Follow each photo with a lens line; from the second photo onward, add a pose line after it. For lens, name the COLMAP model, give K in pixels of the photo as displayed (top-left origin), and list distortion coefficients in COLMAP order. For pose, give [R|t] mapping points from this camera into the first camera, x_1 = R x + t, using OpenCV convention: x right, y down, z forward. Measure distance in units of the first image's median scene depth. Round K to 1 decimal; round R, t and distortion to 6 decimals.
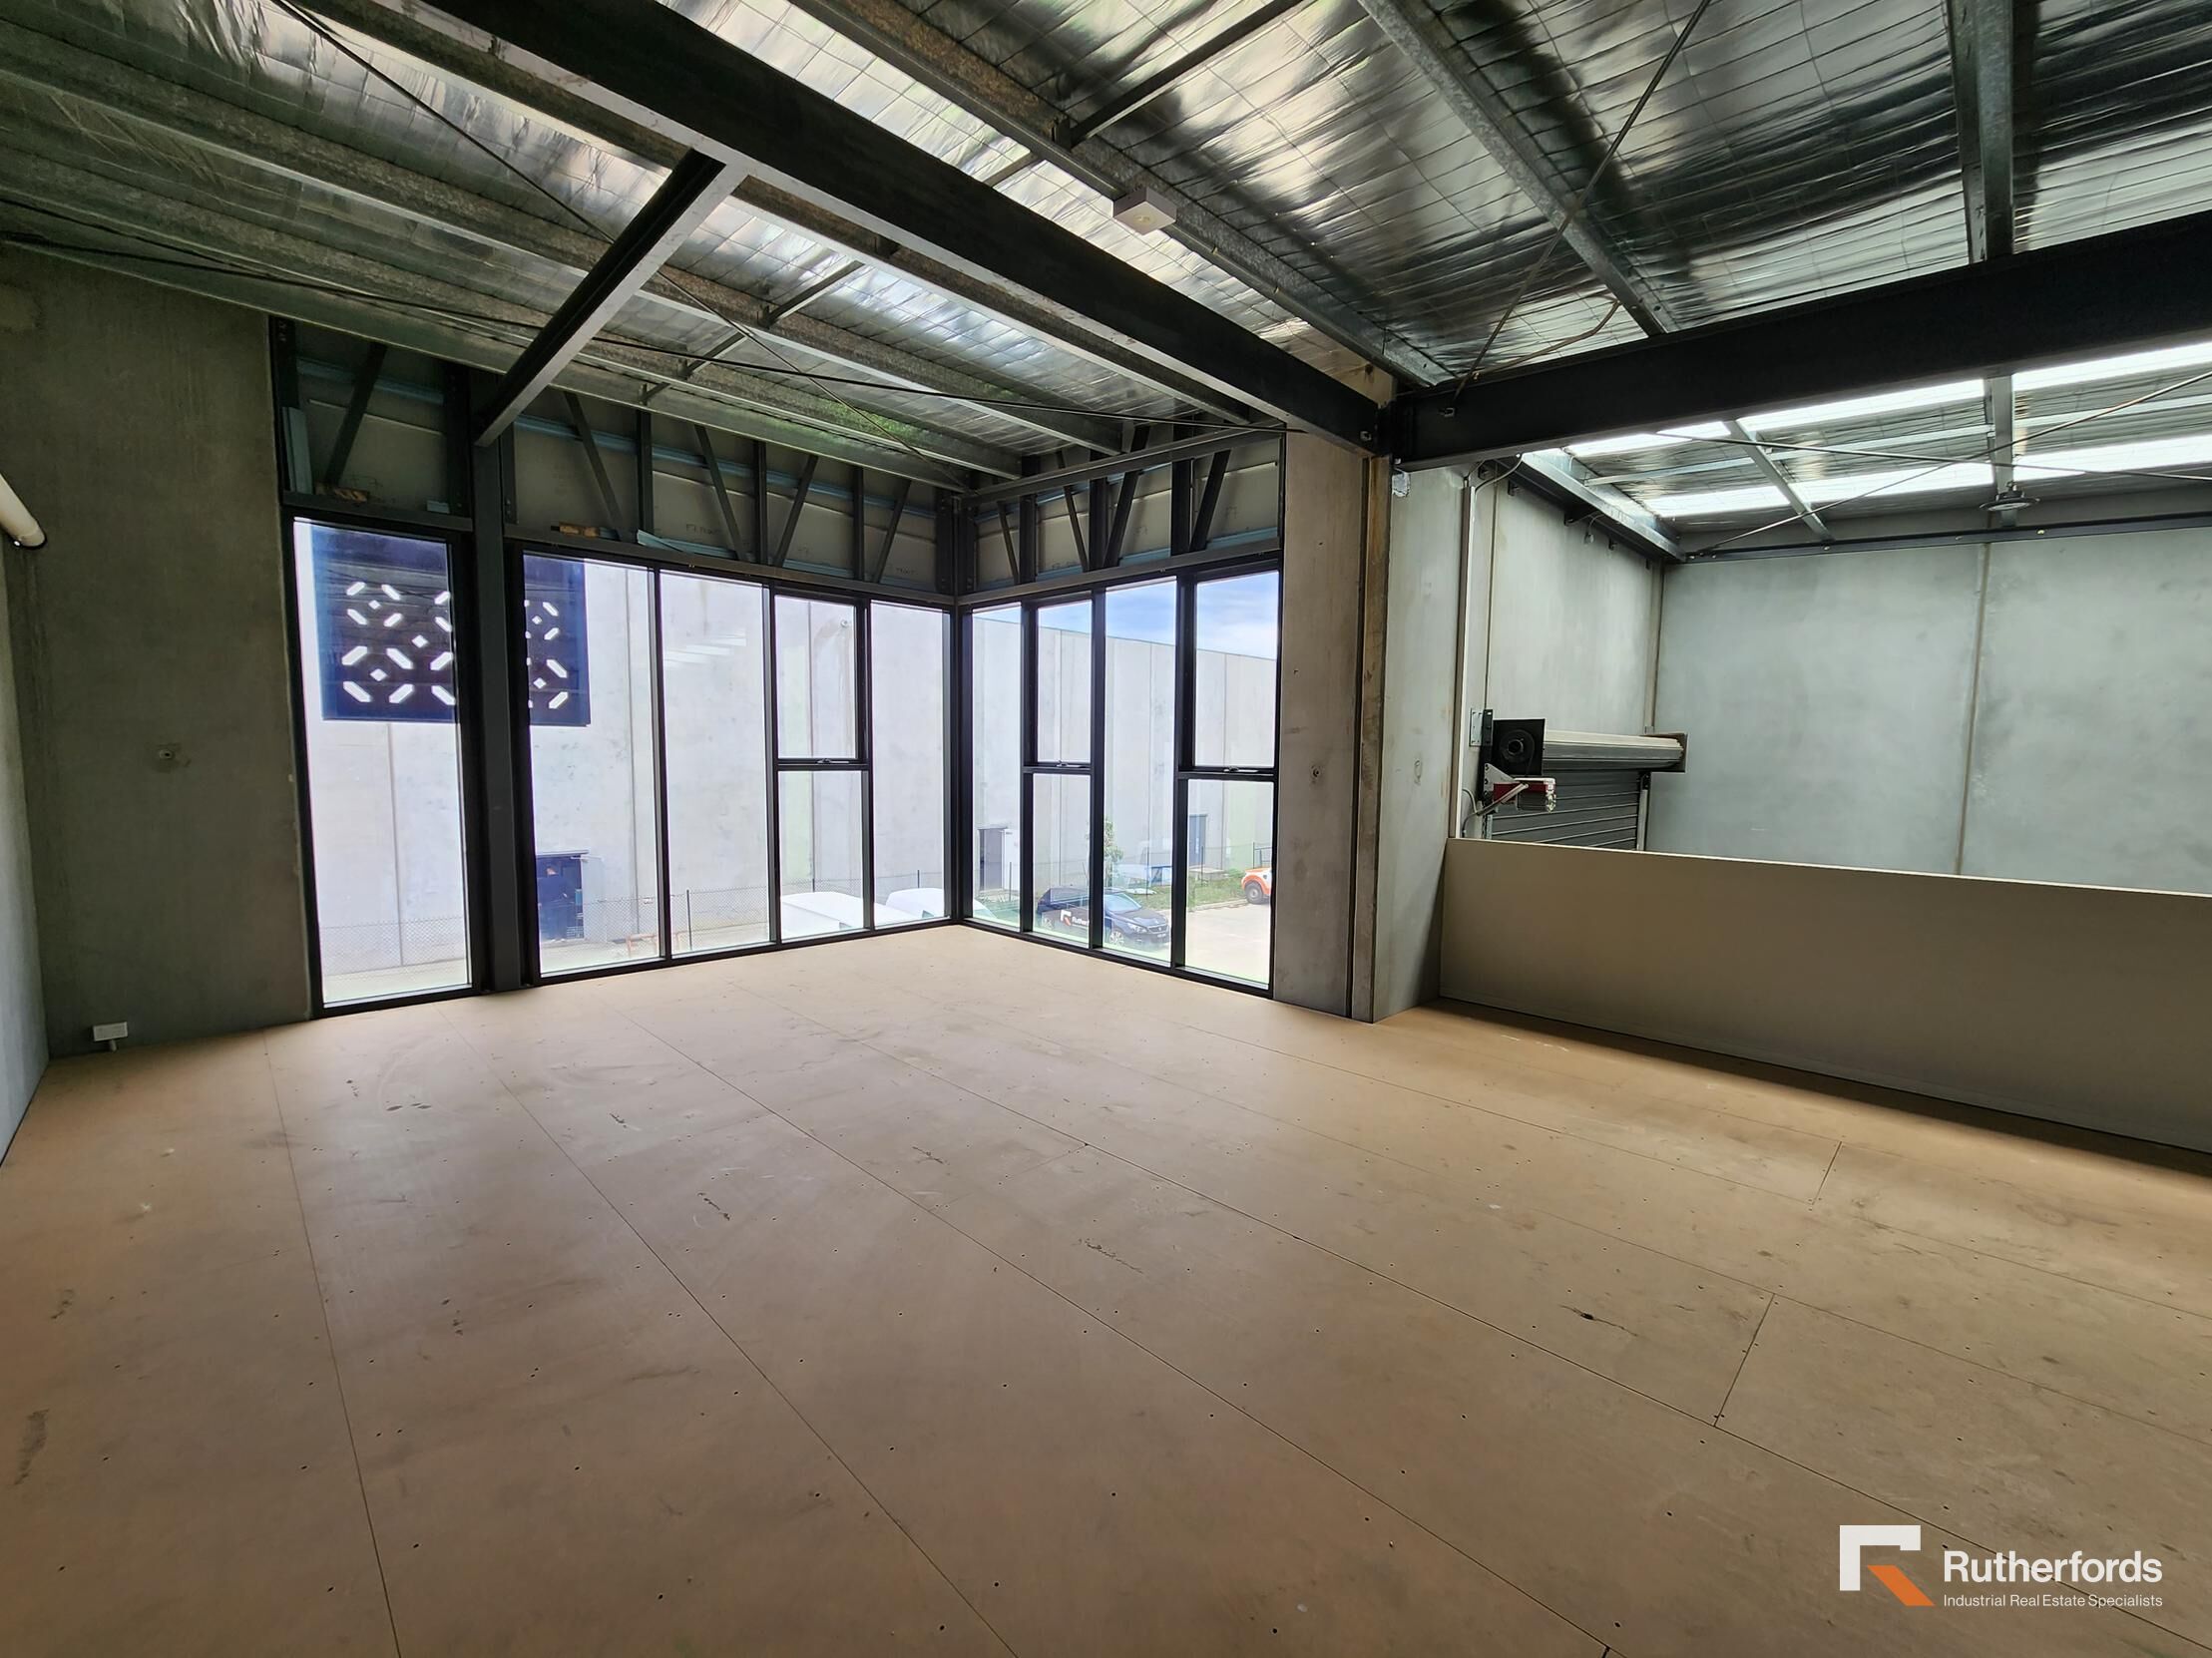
lens RADIAL K [[898.6, 0, 1110.8], [0, 898.6, 835.9], [0, 0, 1]] dist [-0.002550, -0.000385]
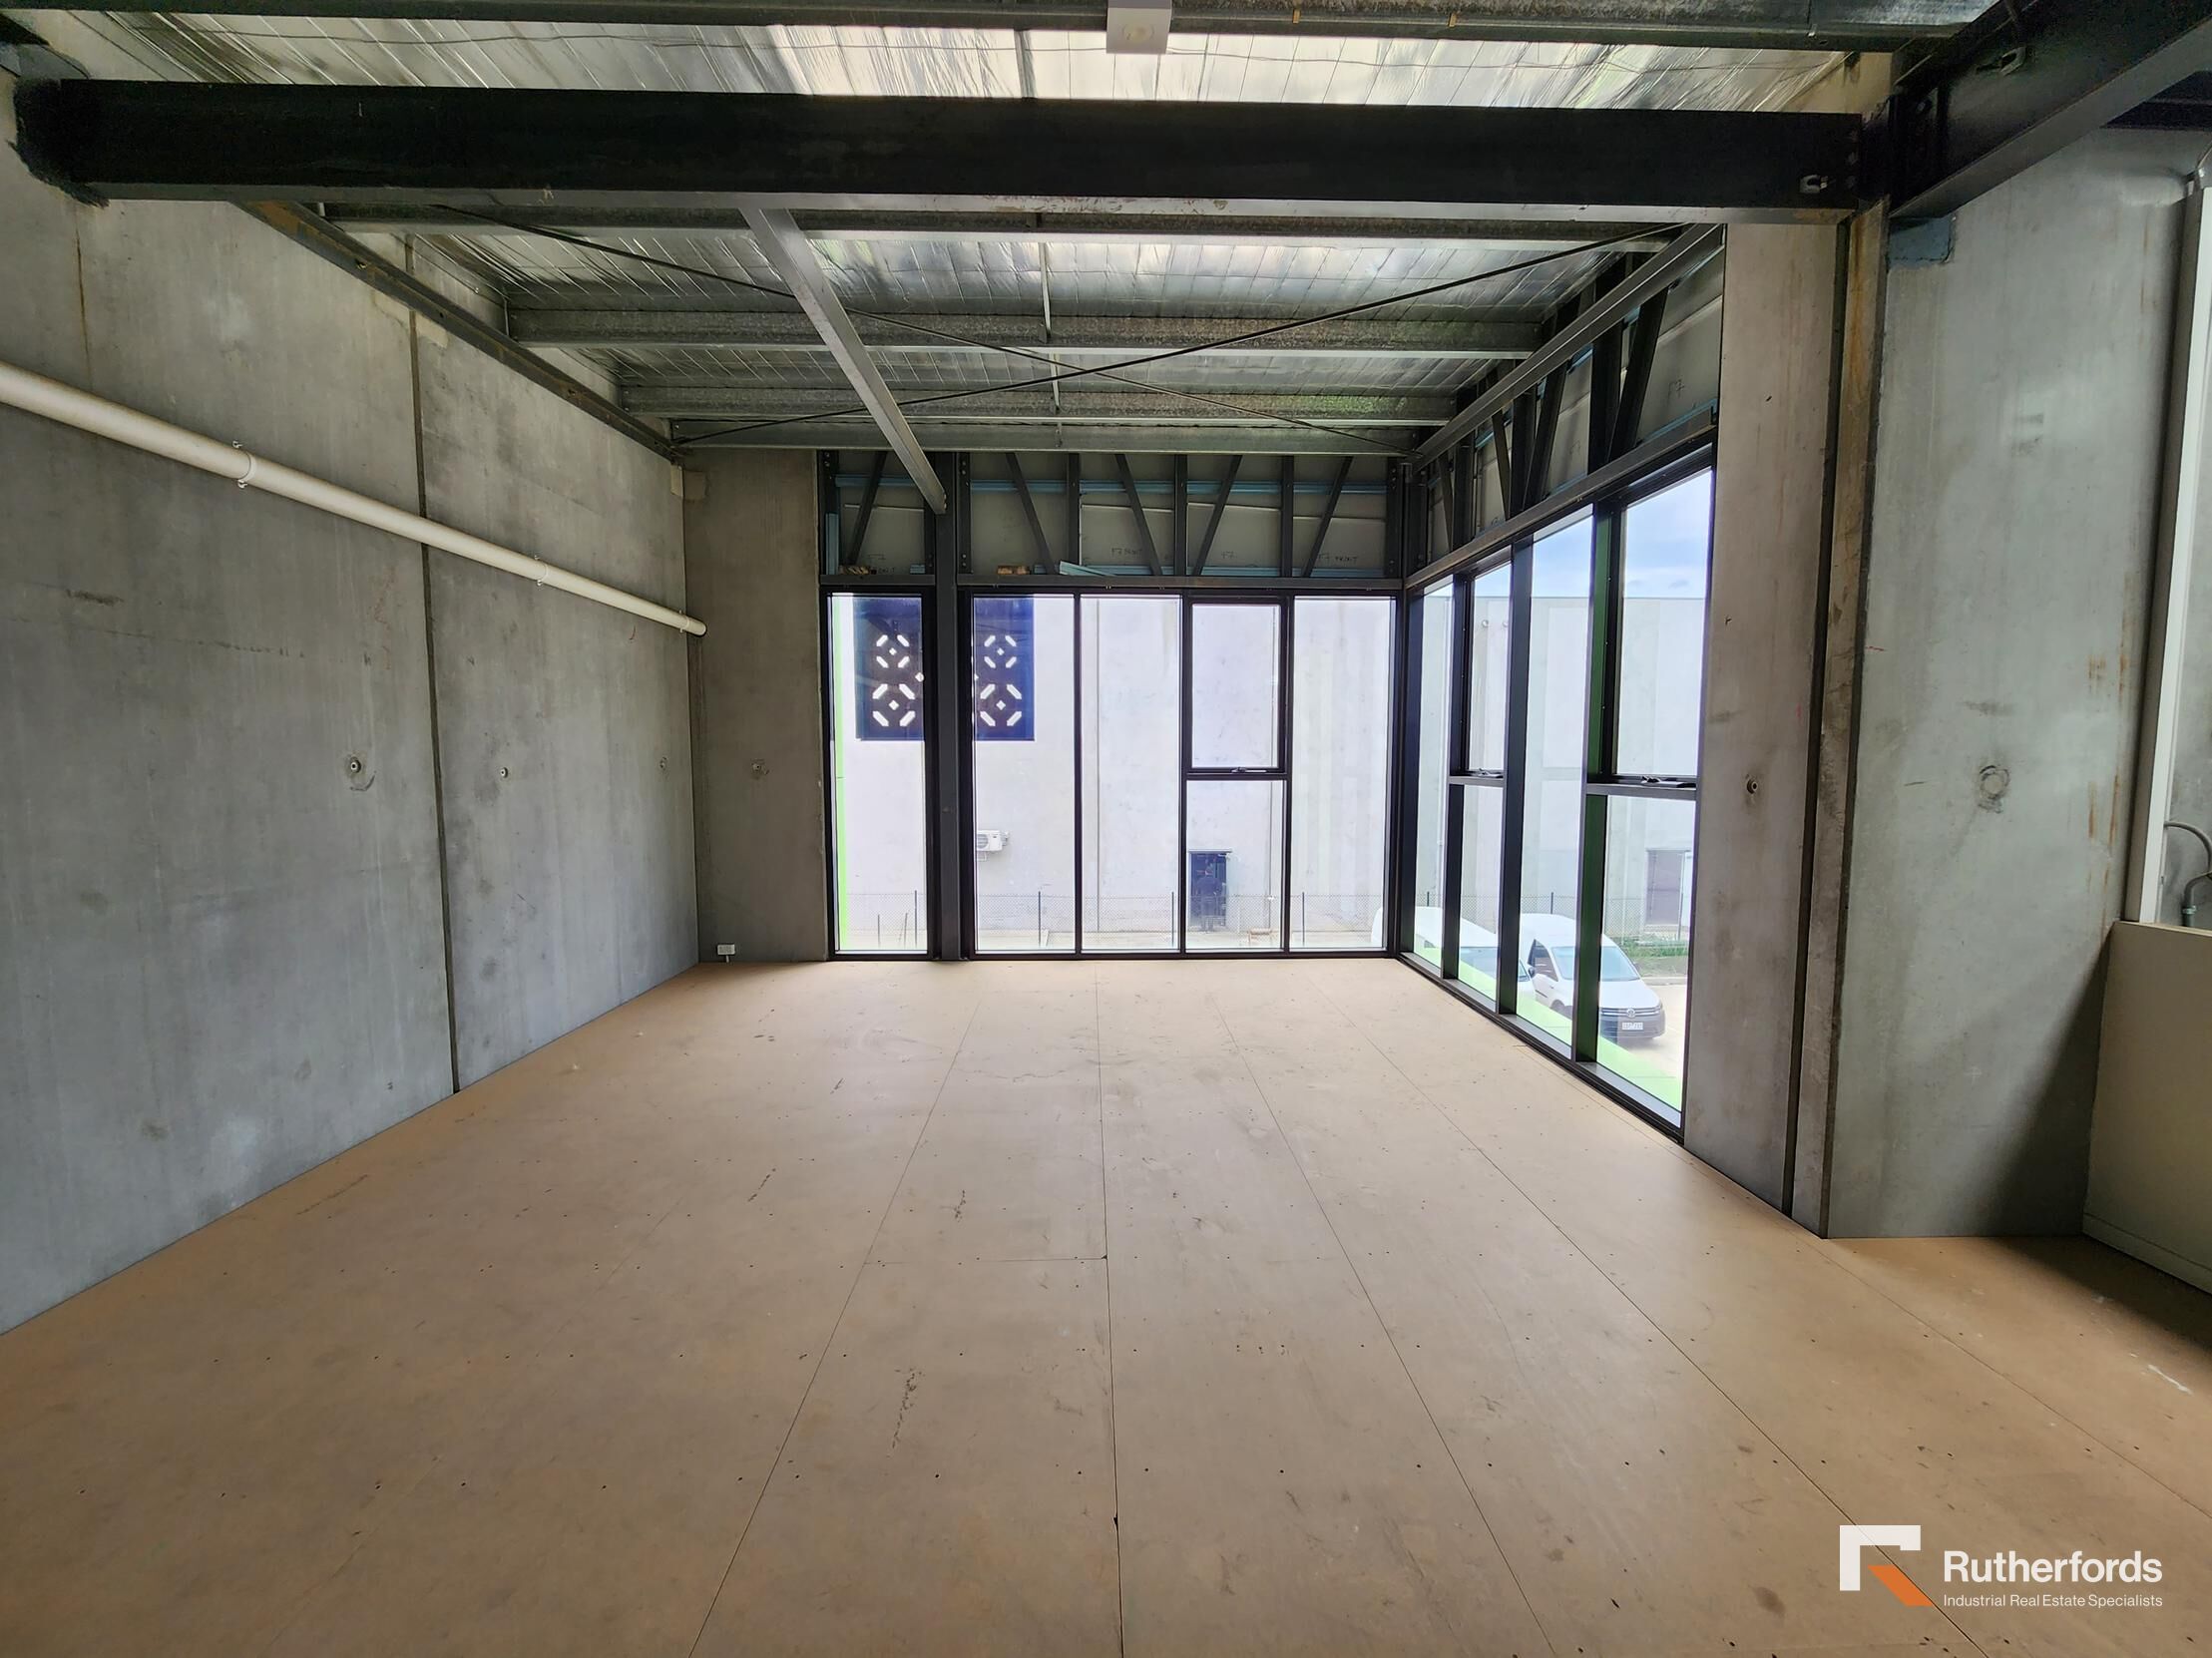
lens RADIAL K [[898.6, 0, 1110.8], [0, 898.6, 835.9], [0, 0, 1]] dist [-0.002550, -0.000385]
pose [[0.728187, 0.046667, -0.683788, 0.307353], [-0.054165, 0.998477, 0.010461, -0.019816], [0.683235, 0.029420, 0.729606, 0.260126]]
